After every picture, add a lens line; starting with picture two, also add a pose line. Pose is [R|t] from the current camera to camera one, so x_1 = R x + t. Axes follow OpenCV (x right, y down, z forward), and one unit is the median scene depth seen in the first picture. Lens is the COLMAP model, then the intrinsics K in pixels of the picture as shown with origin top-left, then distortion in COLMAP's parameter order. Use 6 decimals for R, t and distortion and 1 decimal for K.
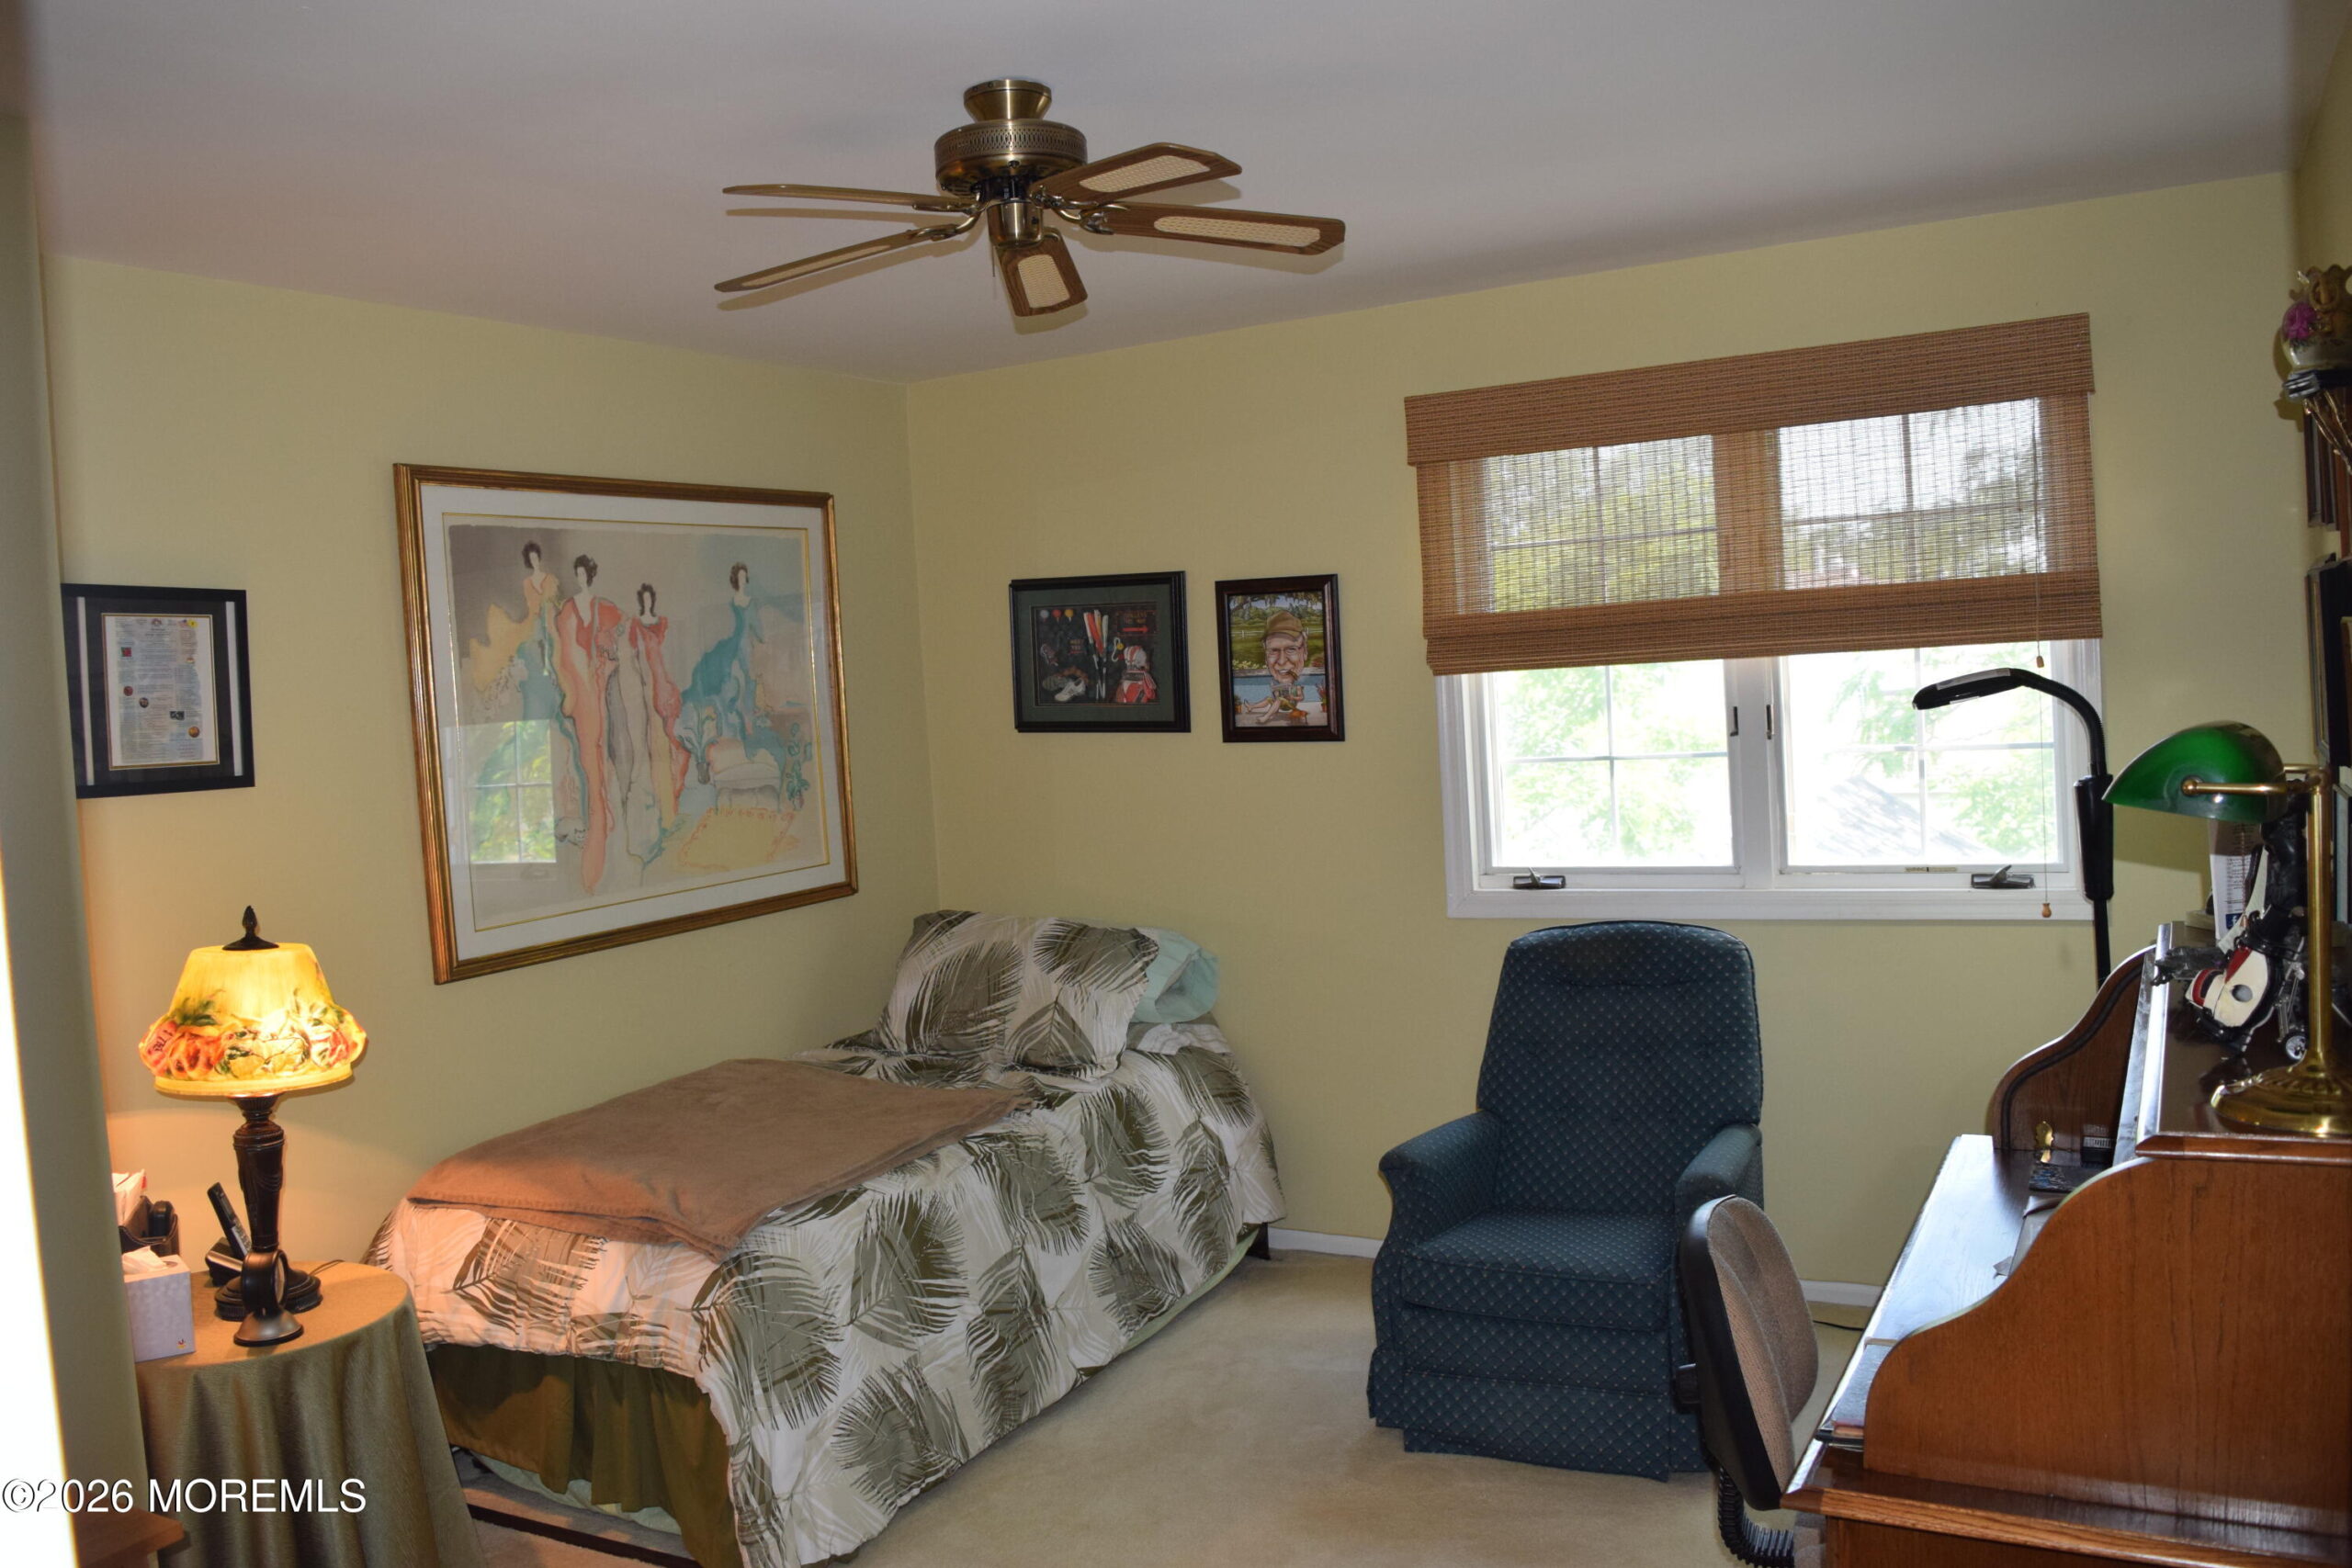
lens RADIAL K [[1854.6, 0, 1176.2], [0, 1854.6, 778.2], [0, 0, 1]] dist [-0.065703, -0.000698]
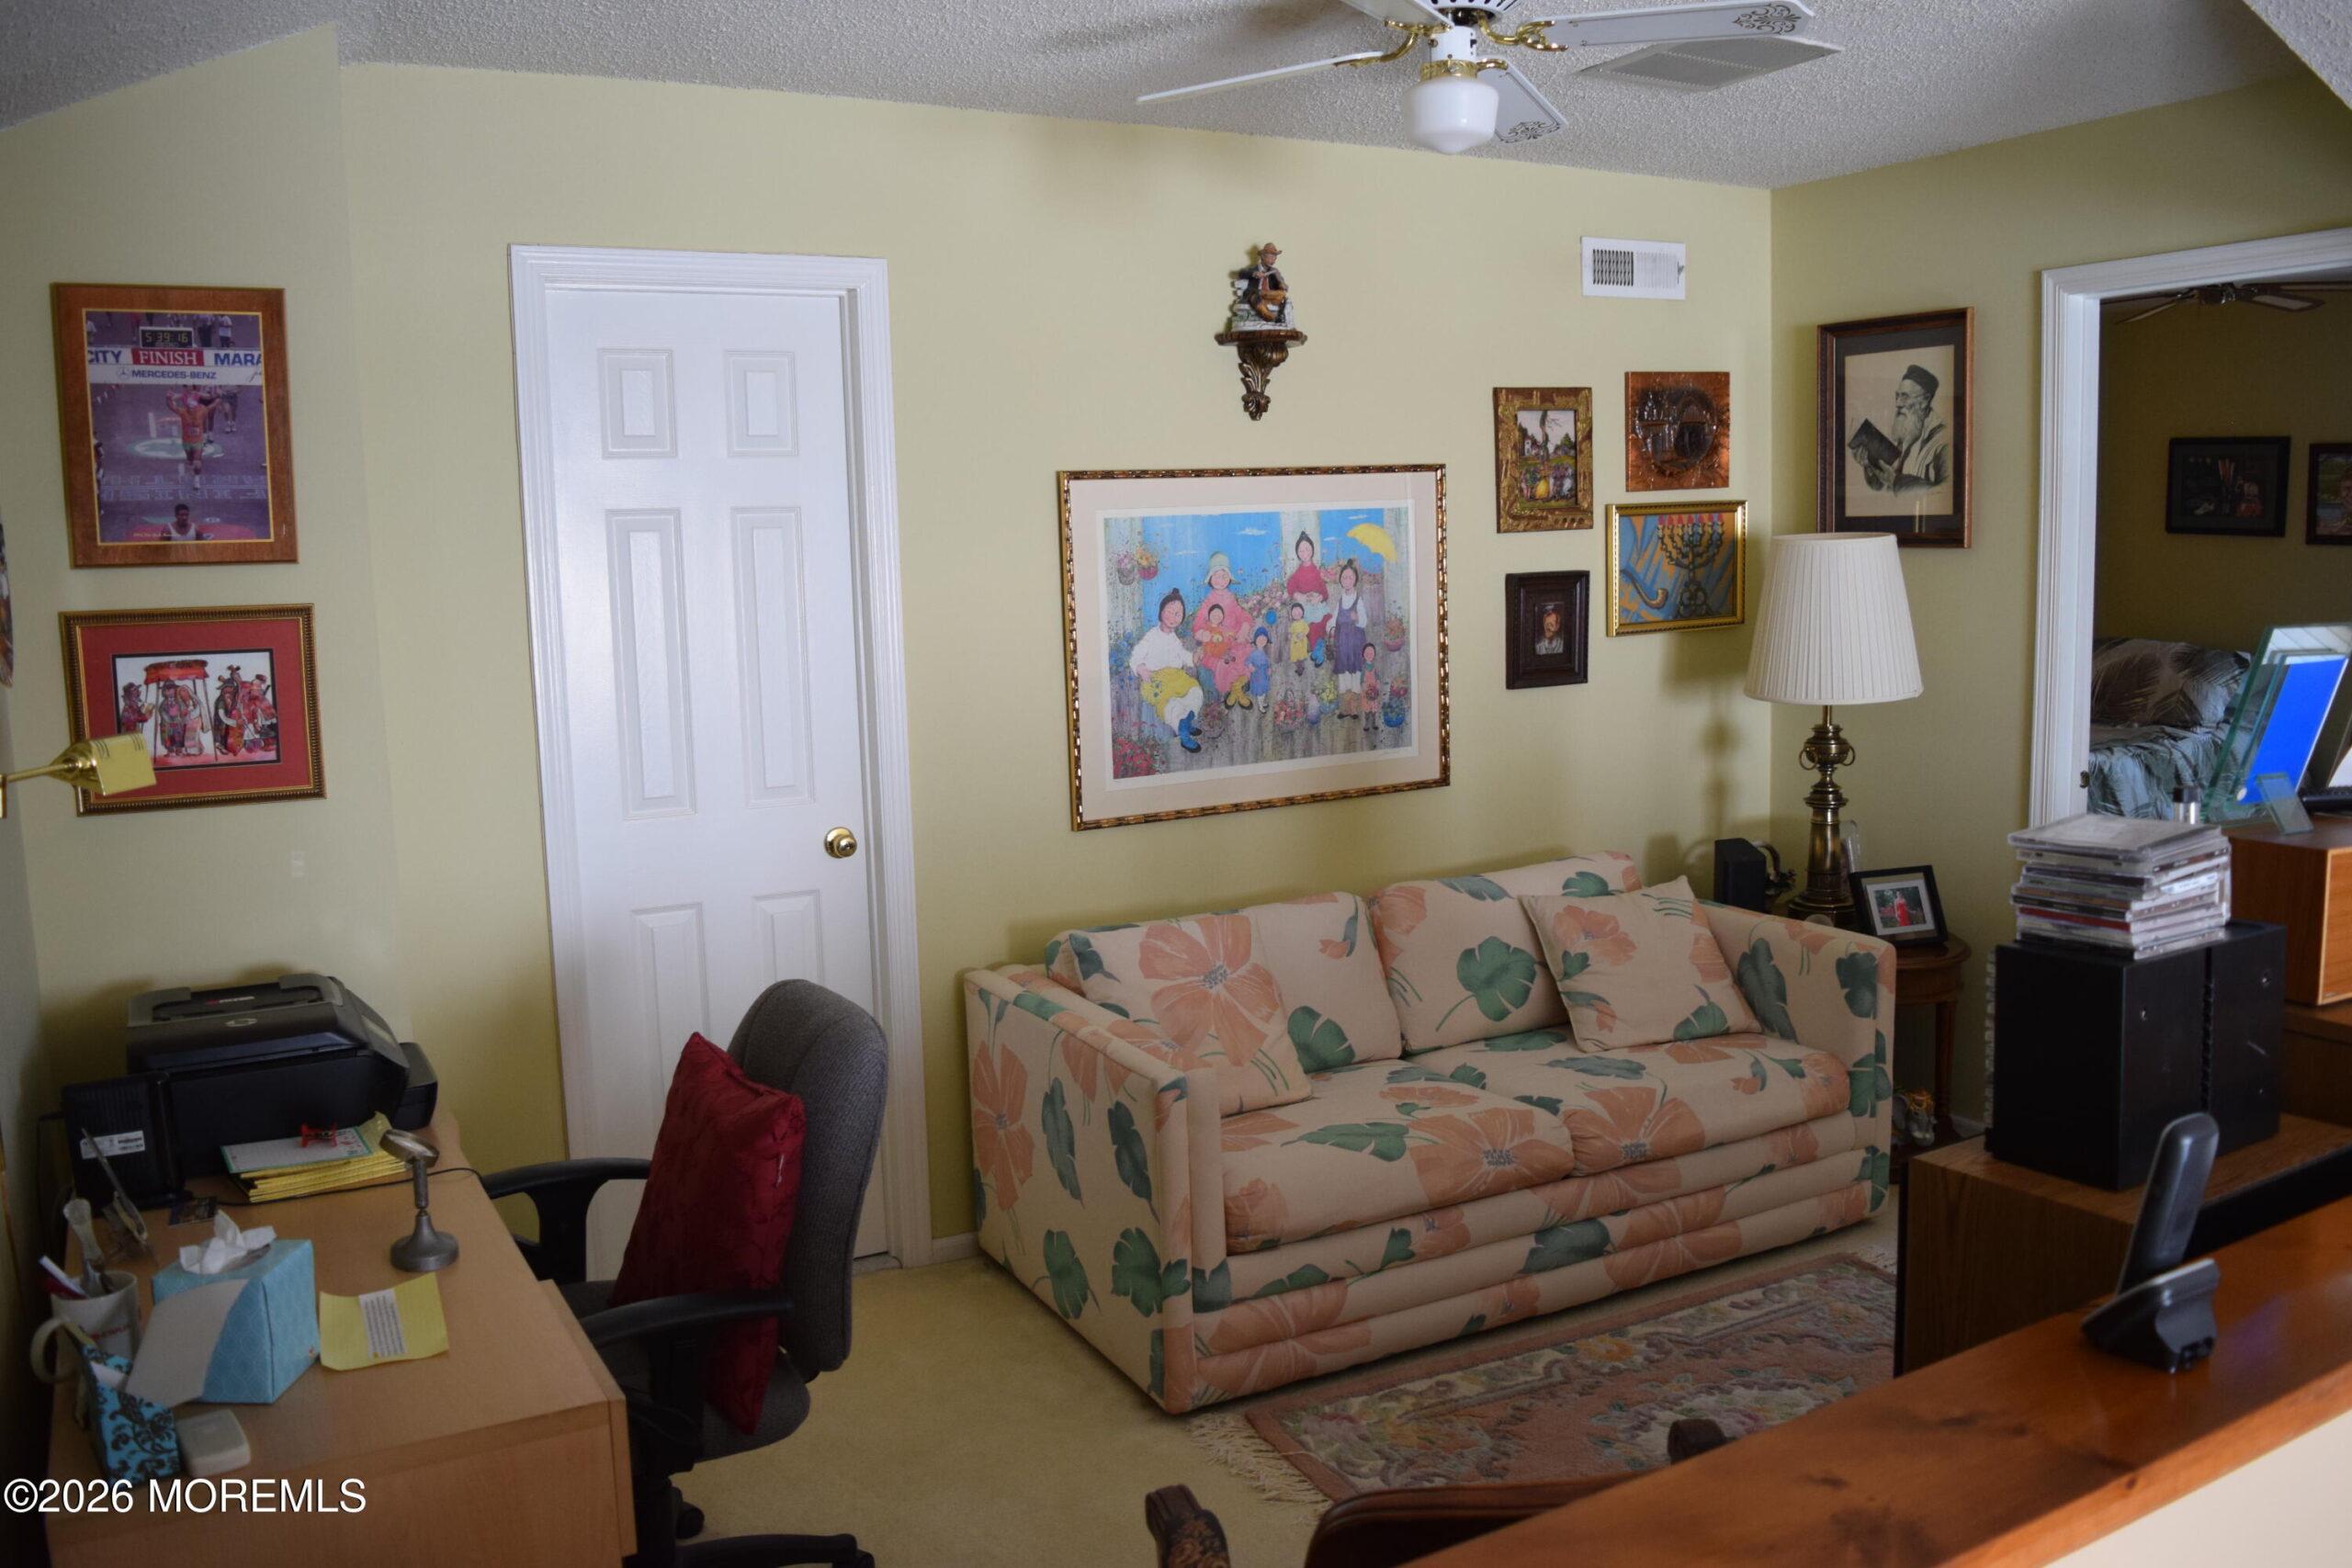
lens RADIAL K [[1854.6, 0, 1175.8], [0, 1854.6, 779.2], [0, 0, 1]] dist [-0.065703, -0.000698]
pose [[0.855611, 0.099852, -0.507897, 0.001743], [-0.046831, 0.992126, 0.116159, 0.049503], [0.515496, -0.075602, 0.853550, -0.901908]]
